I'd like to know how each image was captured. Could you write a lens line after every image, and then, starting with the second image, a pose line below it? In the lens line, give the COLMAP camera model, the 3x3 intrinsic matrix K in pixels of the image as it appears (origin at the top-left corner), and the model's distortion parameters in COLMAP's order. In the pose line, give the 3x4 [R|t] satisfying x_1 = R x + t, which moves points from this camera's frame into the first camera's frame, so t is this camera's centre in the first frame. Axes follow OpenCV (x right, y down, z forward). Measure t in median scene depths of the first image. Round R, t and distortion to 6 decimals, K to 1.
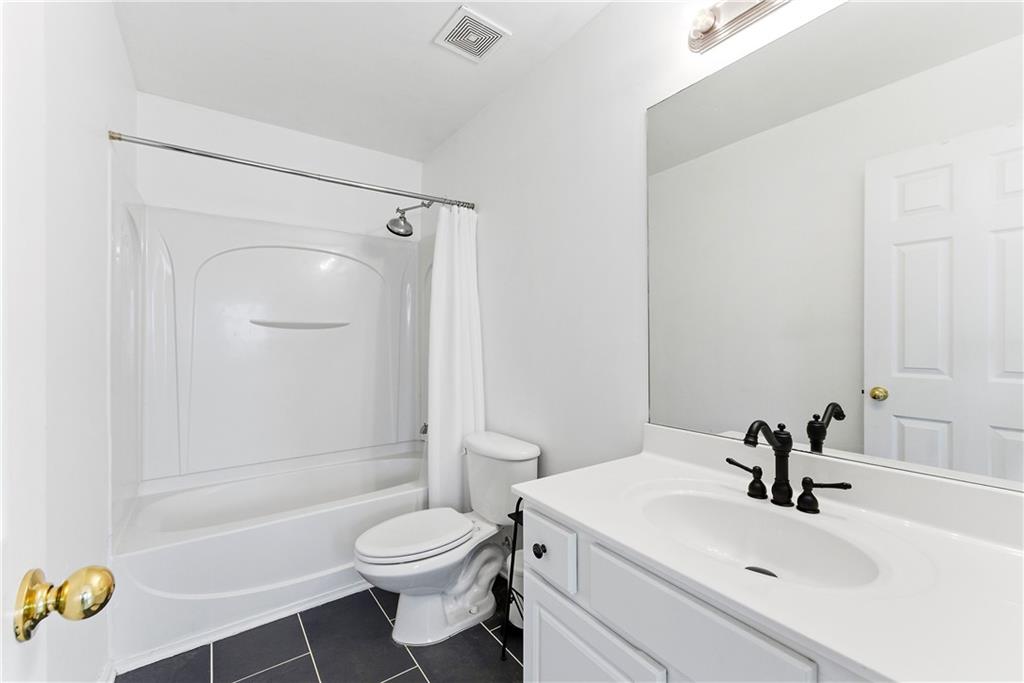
lens RADIAL K [[412.1, 0, 516.7], [0, 412.1, 341.3], [0, 0, 1]] dist [-0.000395, -0.000150]
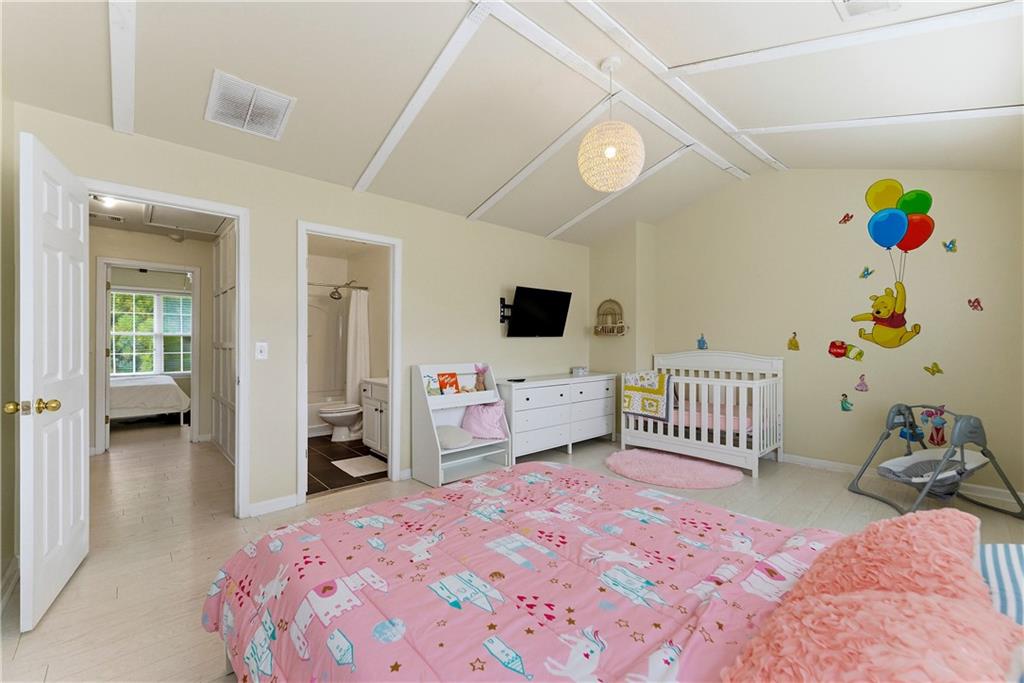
lens RADIAL K [[412.1, 0, 516.7], [0, 412.1, 341.3], [0, 0, 1]] dist [-0.000395, -0.000150]
pose [[0.993520, 0.000584, 0.113659, 0.479904], [-0.000031, 0.999988, -0.004866, -0.004636], [-0.113660, 0.004831, 0.993508, -1.466033]]
